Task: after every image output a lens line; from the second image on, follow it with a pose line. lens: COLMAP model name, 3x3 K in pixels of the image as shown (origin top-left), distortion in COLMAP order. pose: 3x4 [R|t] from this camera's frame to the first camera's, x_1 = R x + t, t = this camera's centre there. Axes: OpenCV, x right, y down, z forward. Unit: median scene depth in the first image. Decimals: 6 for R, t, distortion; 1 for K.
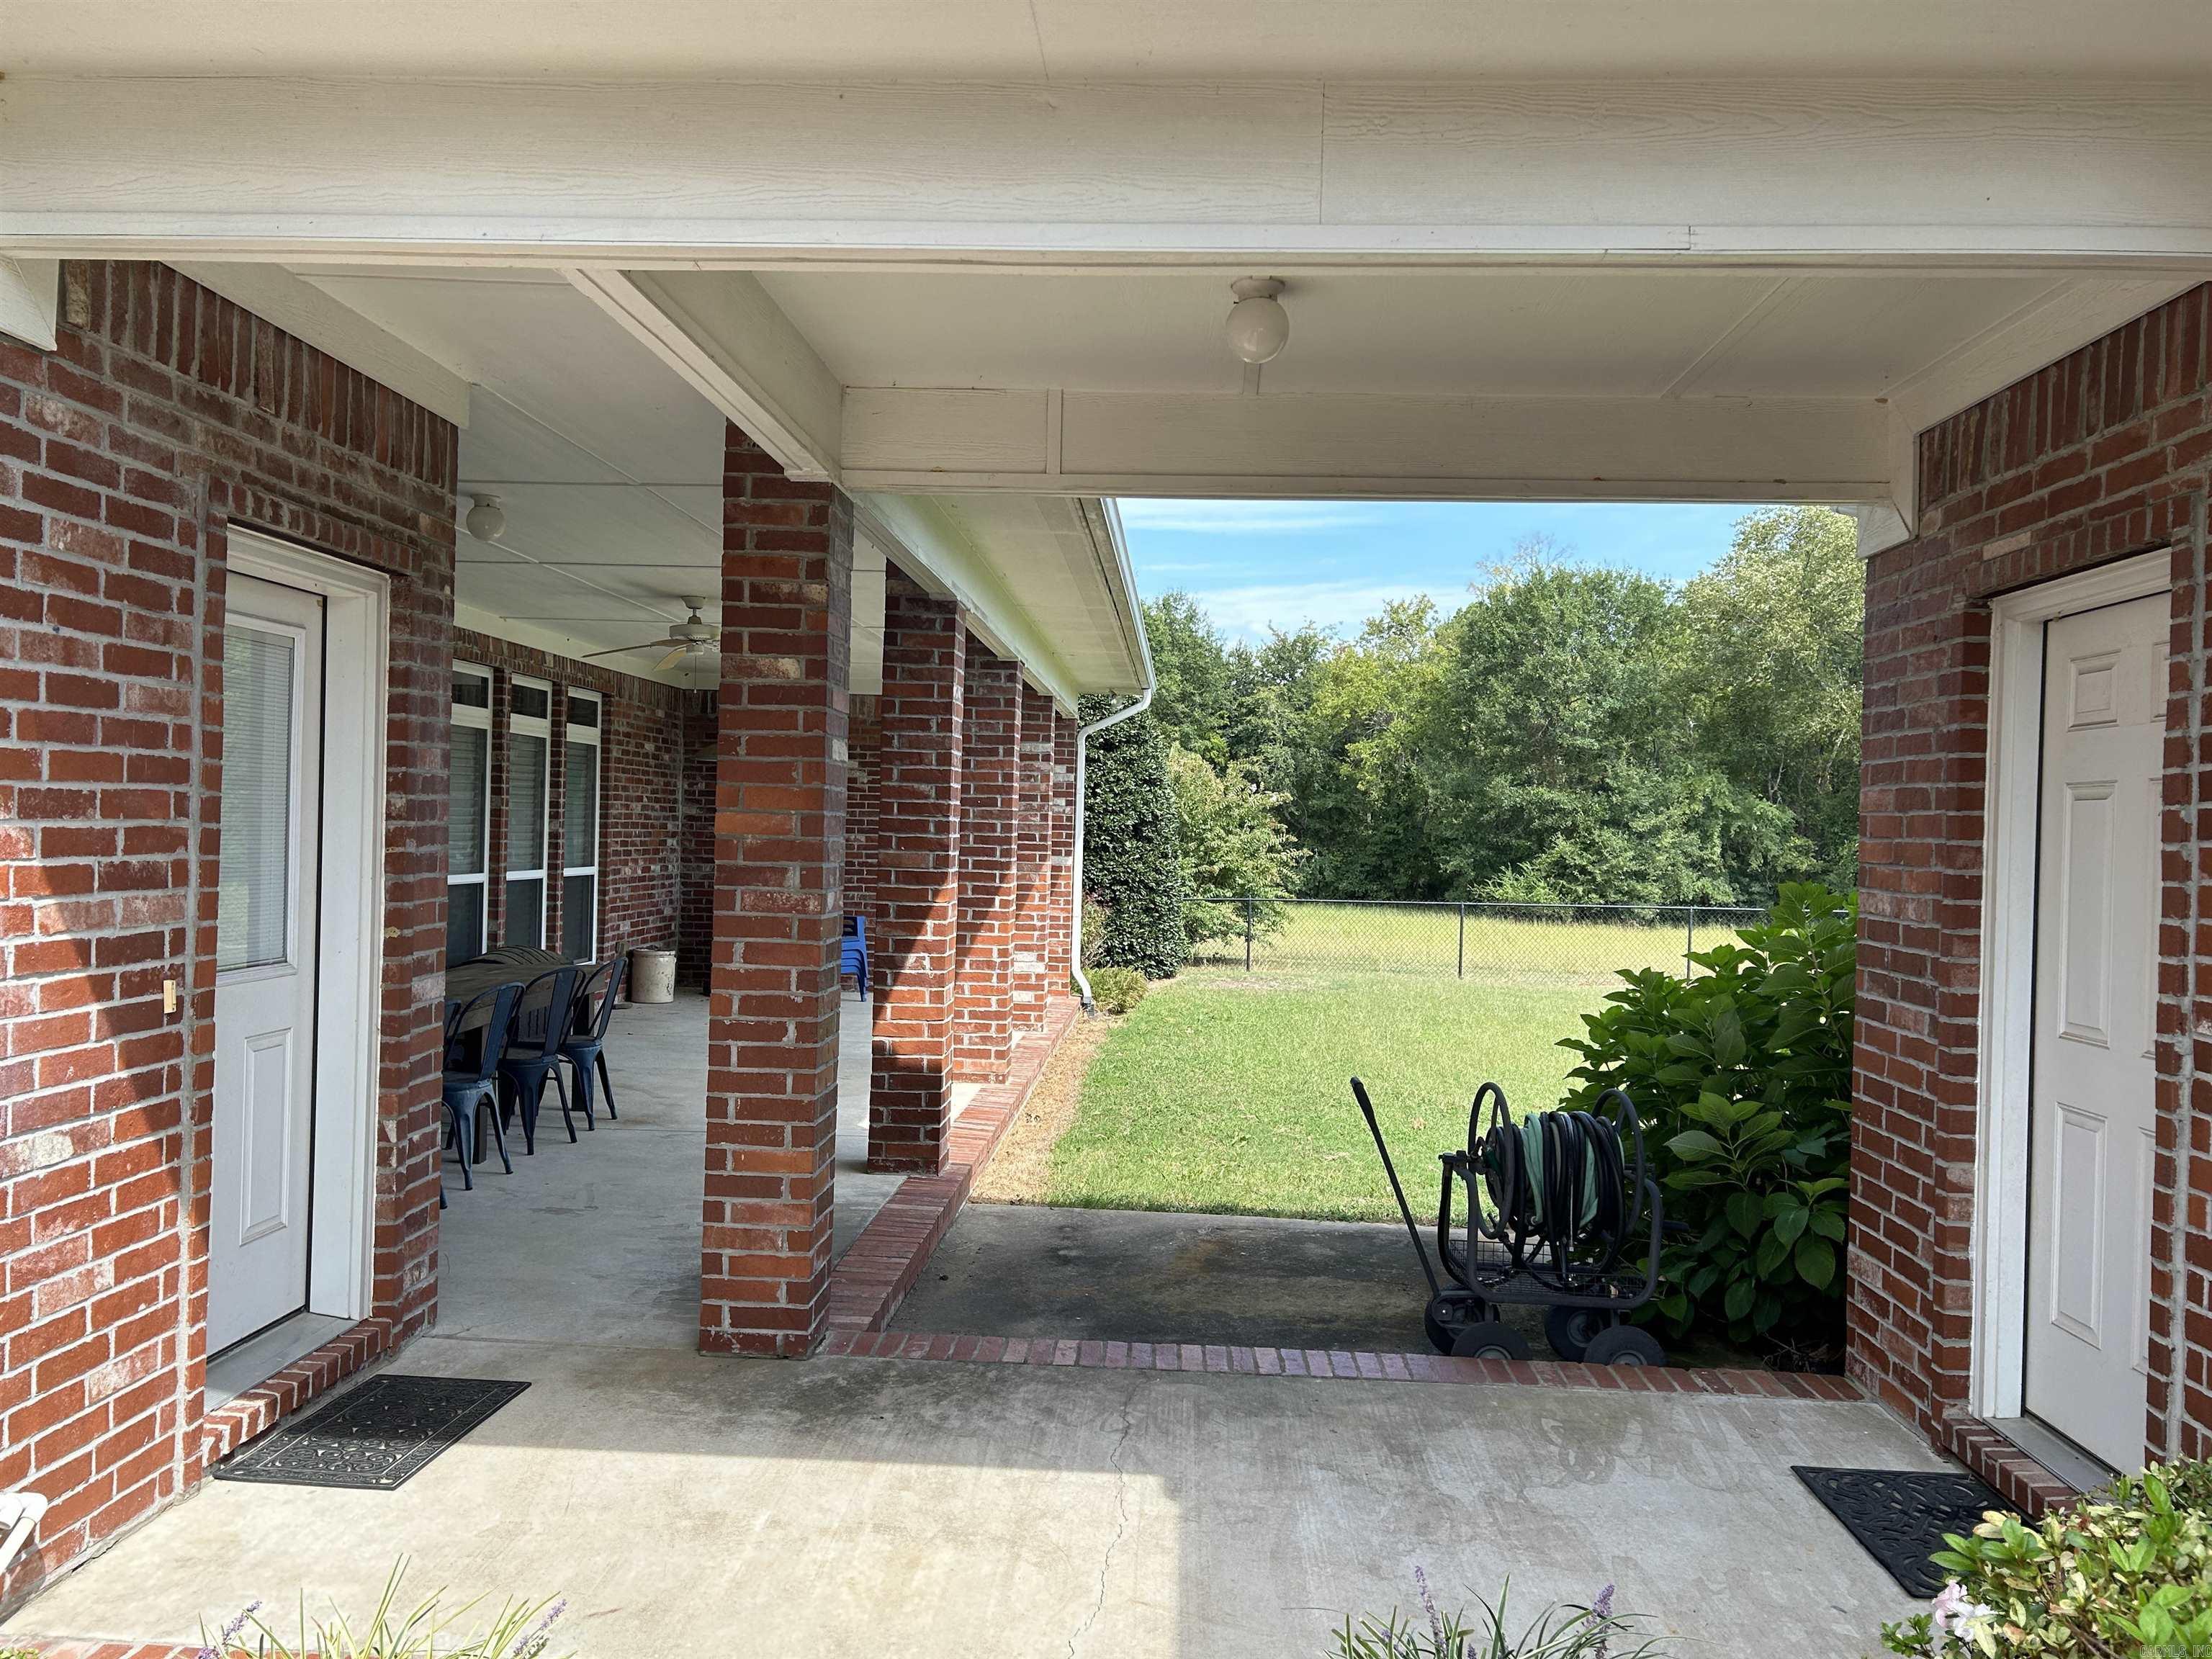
lens RADIAL K [[1687.4, 0, 1106.0], [0, 1687.4, 829.5], [0, 0, 1]] dist [0.066591, -0.102684]
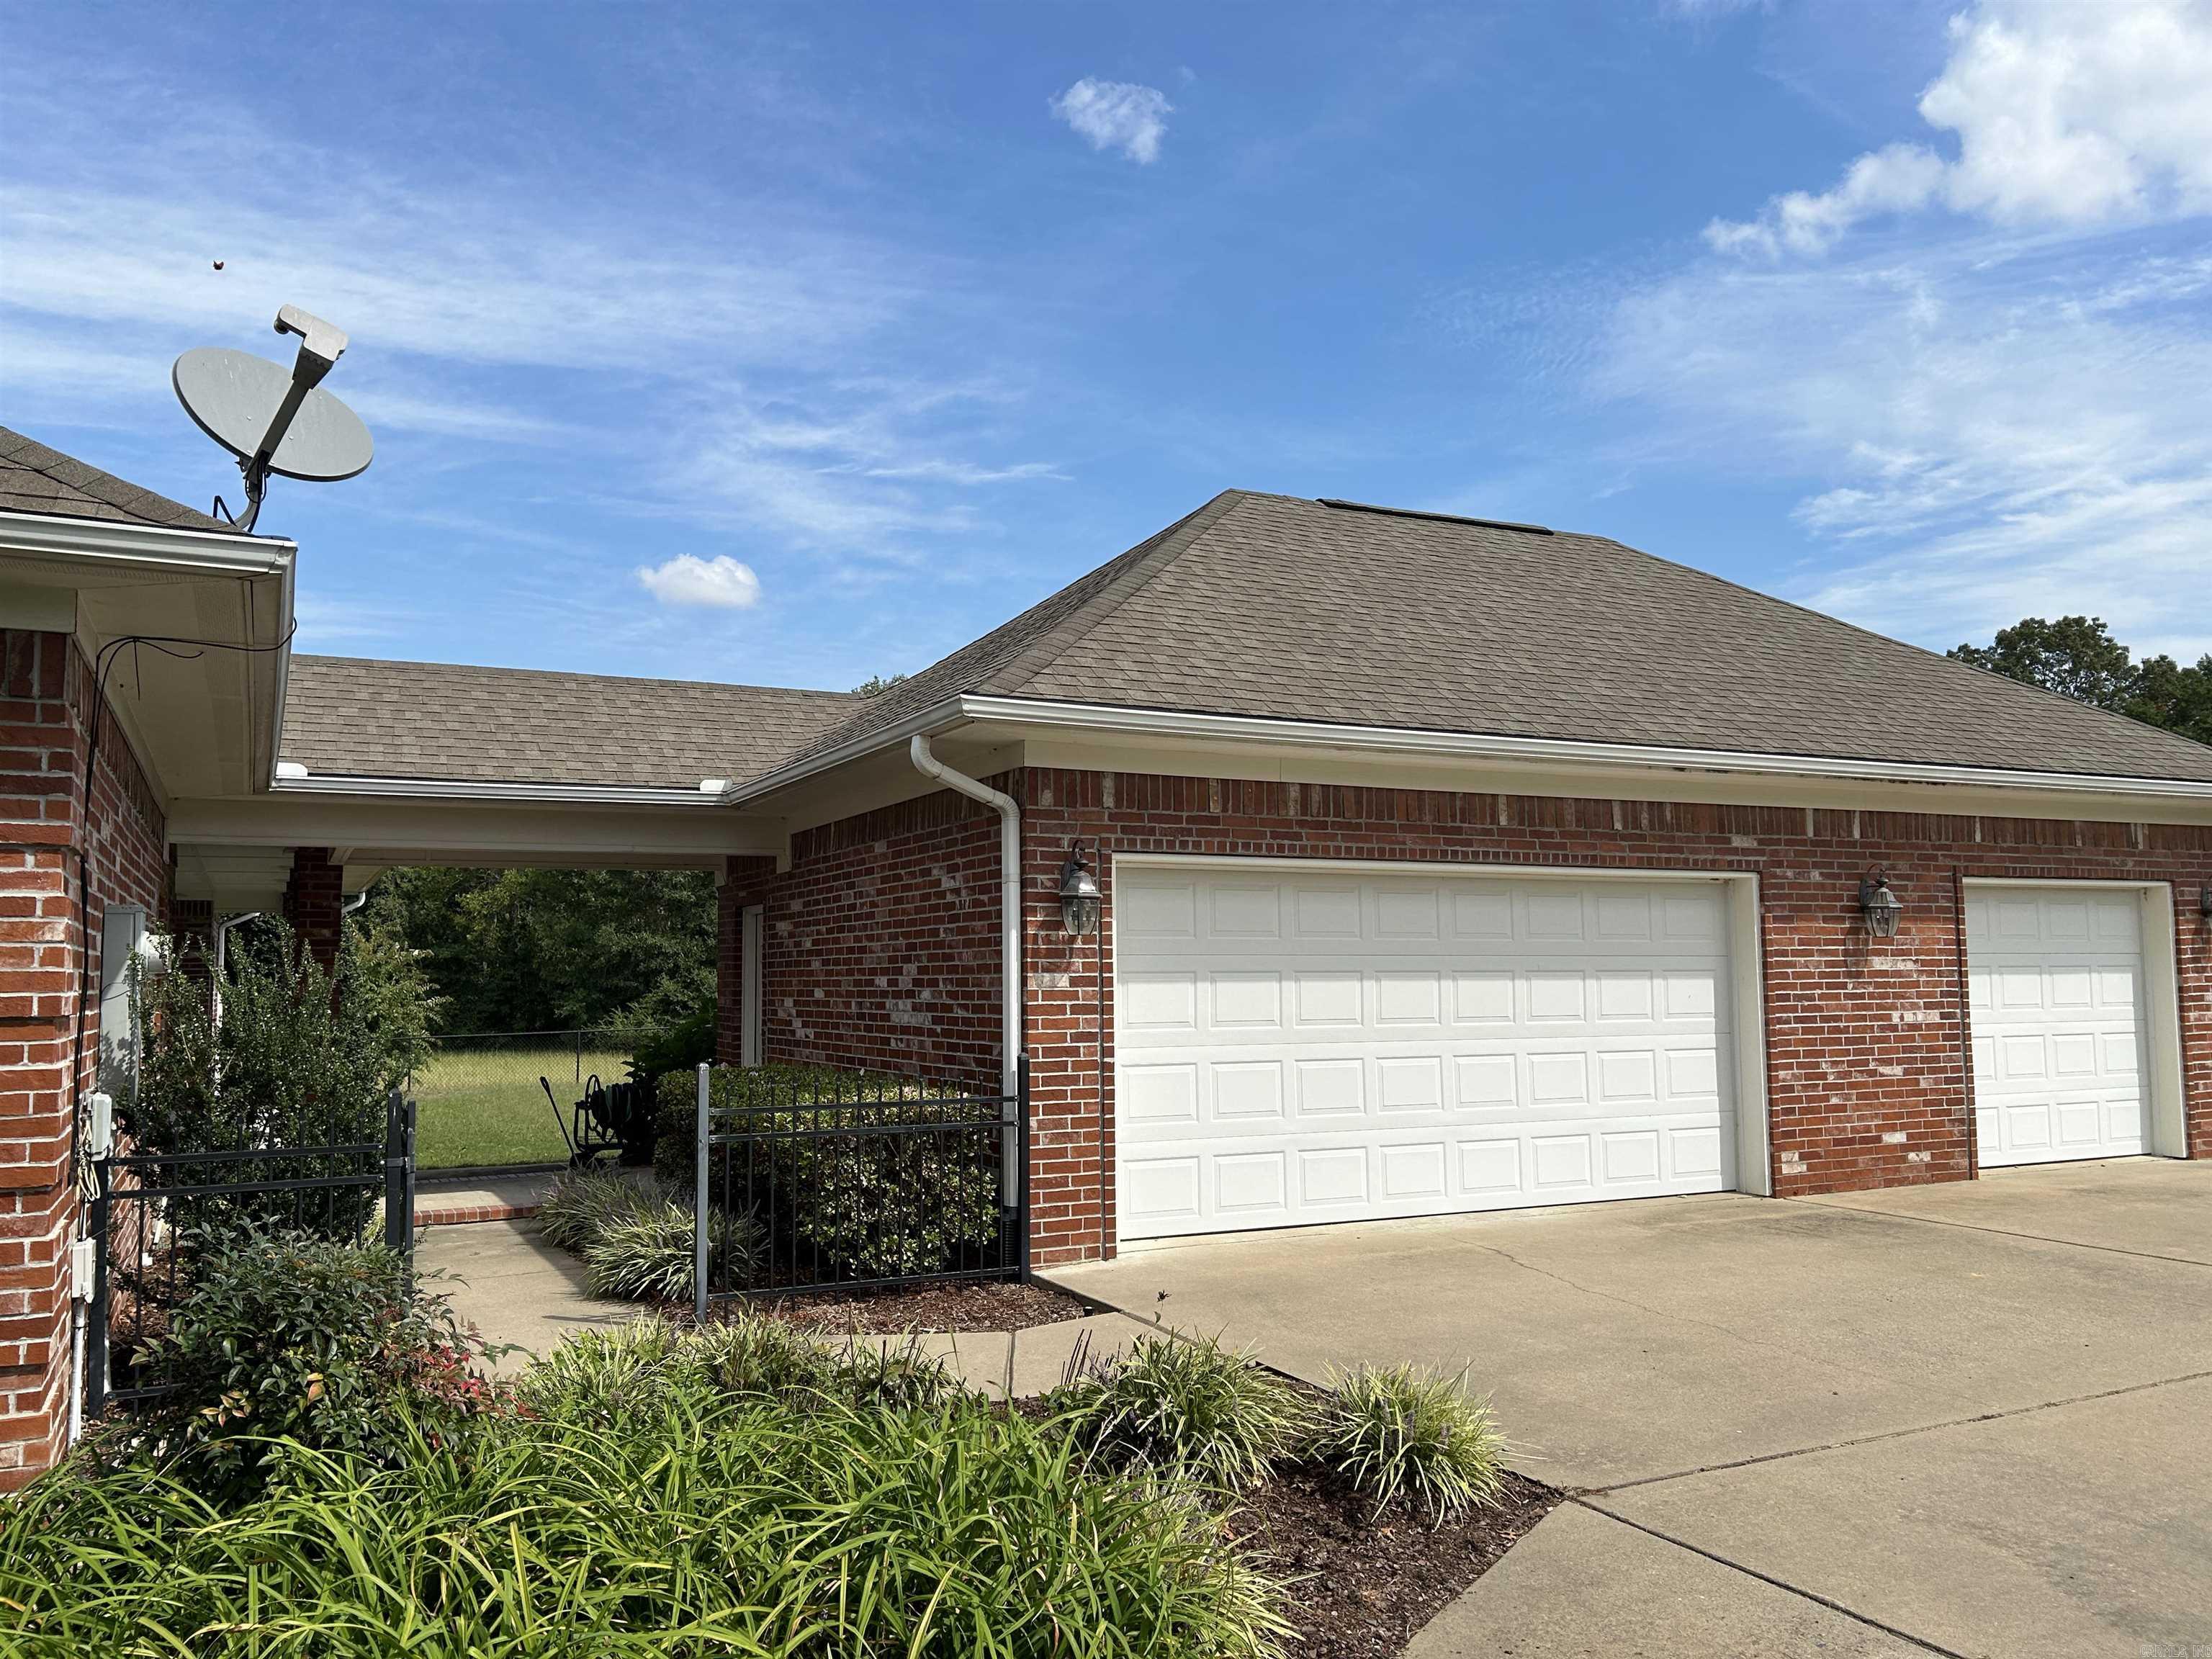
lens RADIAL K [[1687.4, 0, 1106.0], [0, 1687.4, 829.5], [0, 0, 1]] dist [0.066591, -0.102684]
pose [[0.871927, 0.007464, 0.489579, -0.031477], [0.032699, 0.996764, -0.073433, -0.001195], [-0.488543, 0.080037, 0.868861, -0.144257]]
